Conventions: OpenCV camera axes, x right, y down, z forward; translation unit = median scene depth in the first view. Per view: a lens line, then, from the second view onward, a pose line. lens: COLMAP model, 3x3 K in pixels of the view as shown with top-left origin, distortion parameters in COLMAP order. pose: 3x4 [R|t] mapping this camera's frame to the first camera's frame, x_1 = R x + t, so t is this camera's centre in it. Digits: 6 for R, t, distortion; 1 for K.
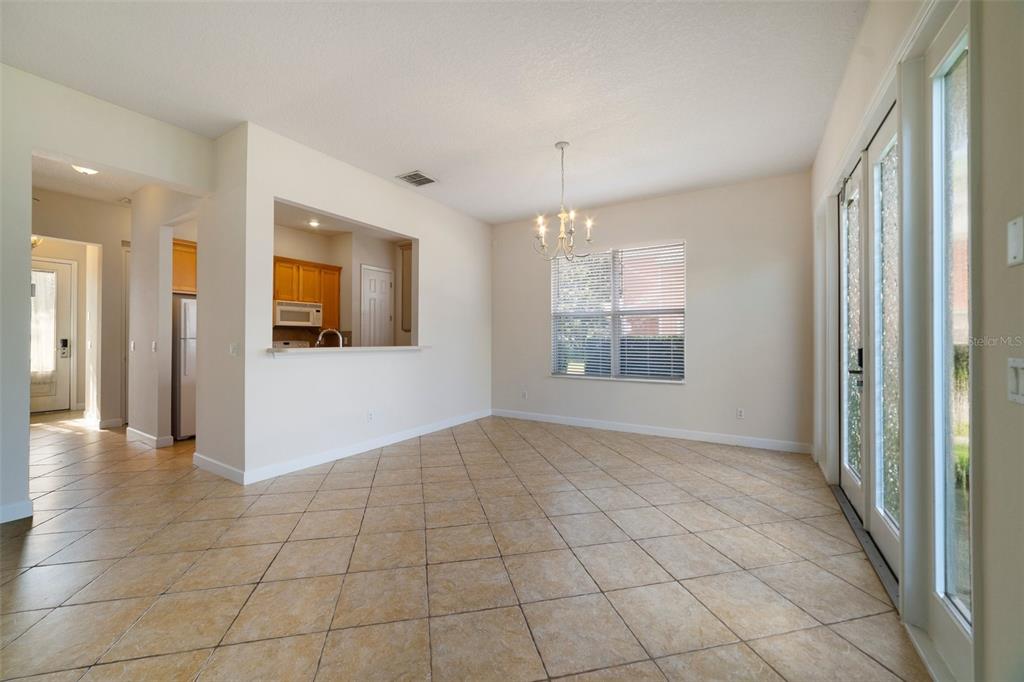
lens RADIAL K [[393.9, 0, 502.5], [0, 393.9, 337.0], [0, 0, 1]] dist [-0.022271, 0.010970]
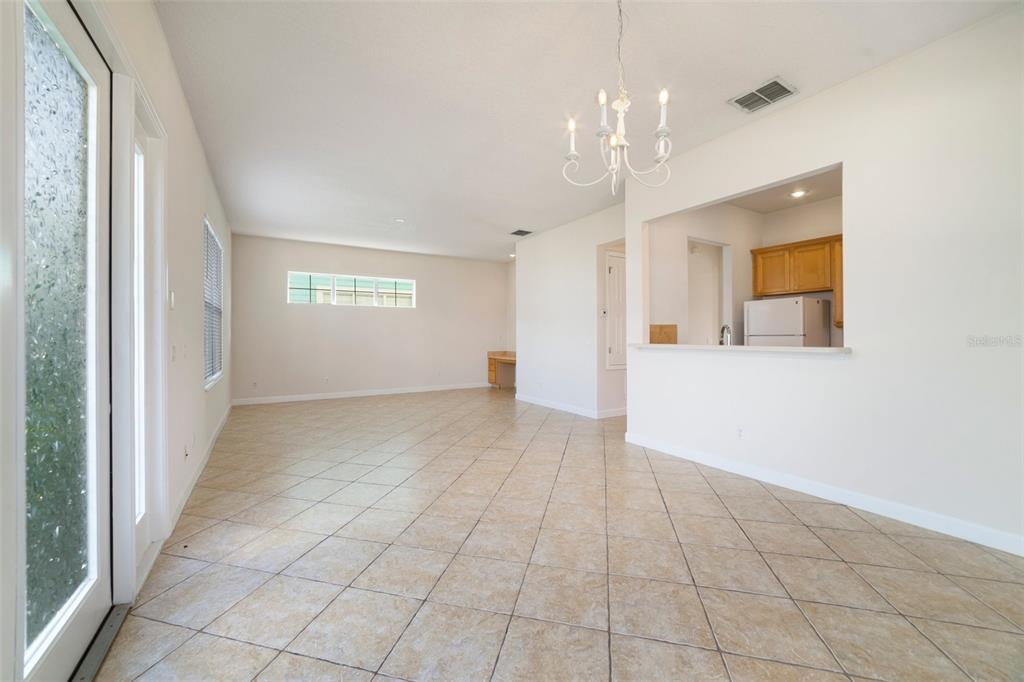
lens RADIAL K [[403.3, 0, 510.3], [0, 403.3, 336.0], [0, 0, 1]] dist [0.002396, 0.000069]
pose [[-0.439678, -0.000202, -0.898155, 0.619557], [0.010124, 0.999935, -0.005181, 0.004456], [0.898098, -0.011371, -0.439648, 0.959408]]
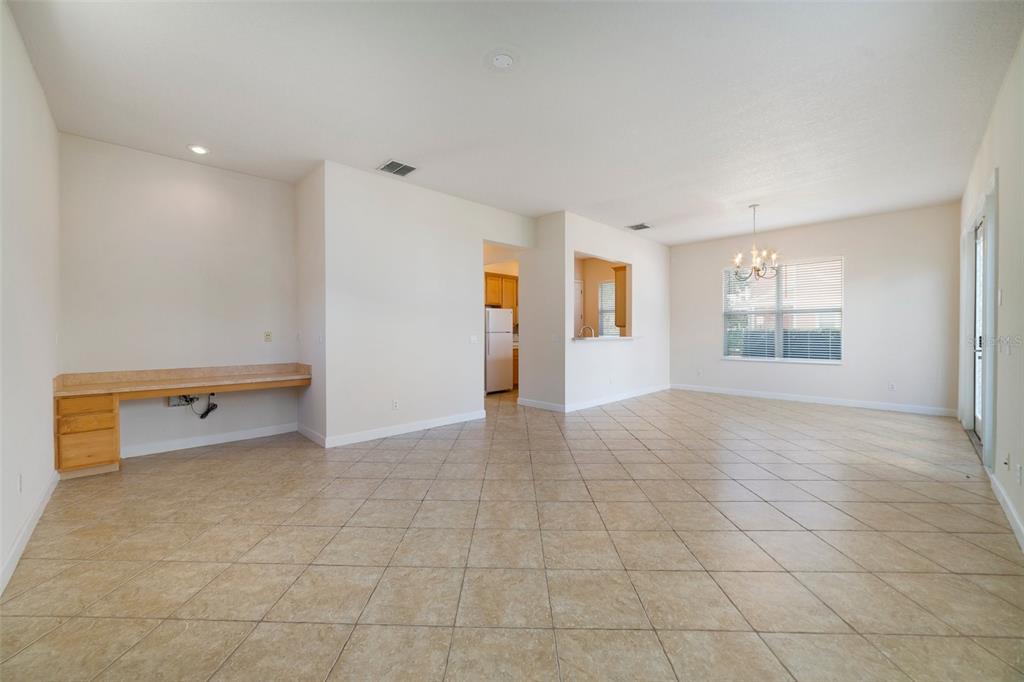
lens RADIAL K [[393.9, 0, 502.5], [0, 393.9, 337.0], [0, 0, 1]] dist [-0.022271, 0.010970]
pose [[0.971156, -0.001422, -0.238442, -0.384024], [0.005178, 0.999872, 0.015126, -0.000744], [0.238390, -0.015924, 0.971039, -0.637030]]
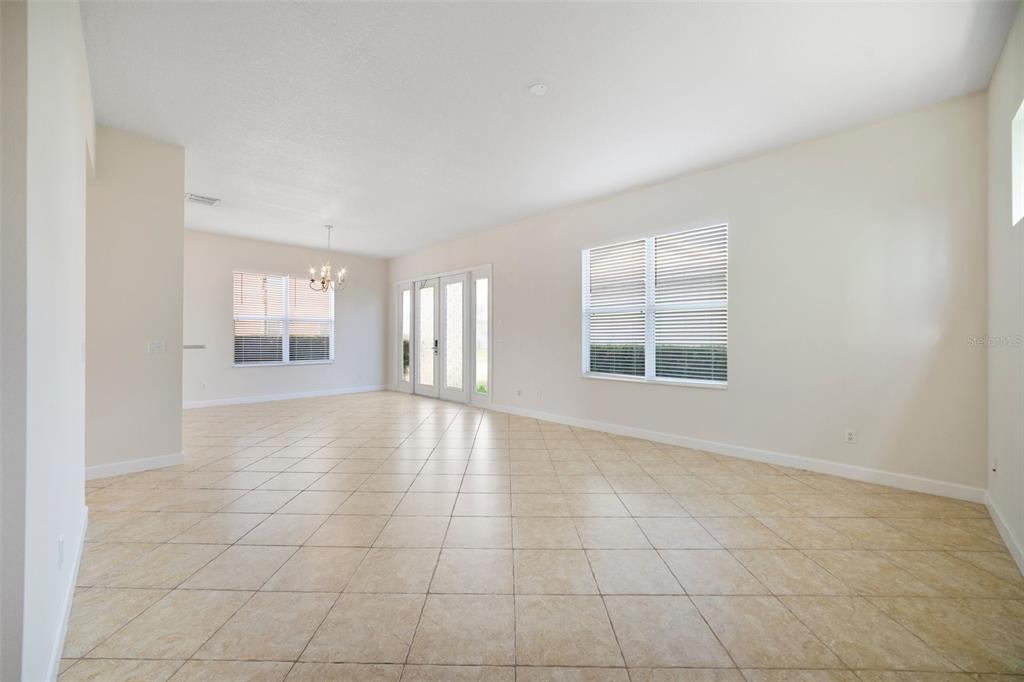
lens RADIAL K [[393.9, 0, 502.5], [0, 393.9, 337.0], [0, 0, 1]] dist [-0.022271, 0.010970]
pose [[0.220779, 0.005973, 0.975306, -1.189926], [-0.009085, 0.999950, -0.004067, 0.003734], [-0.975282, -0.007962, 0.220822, -0.128664]]
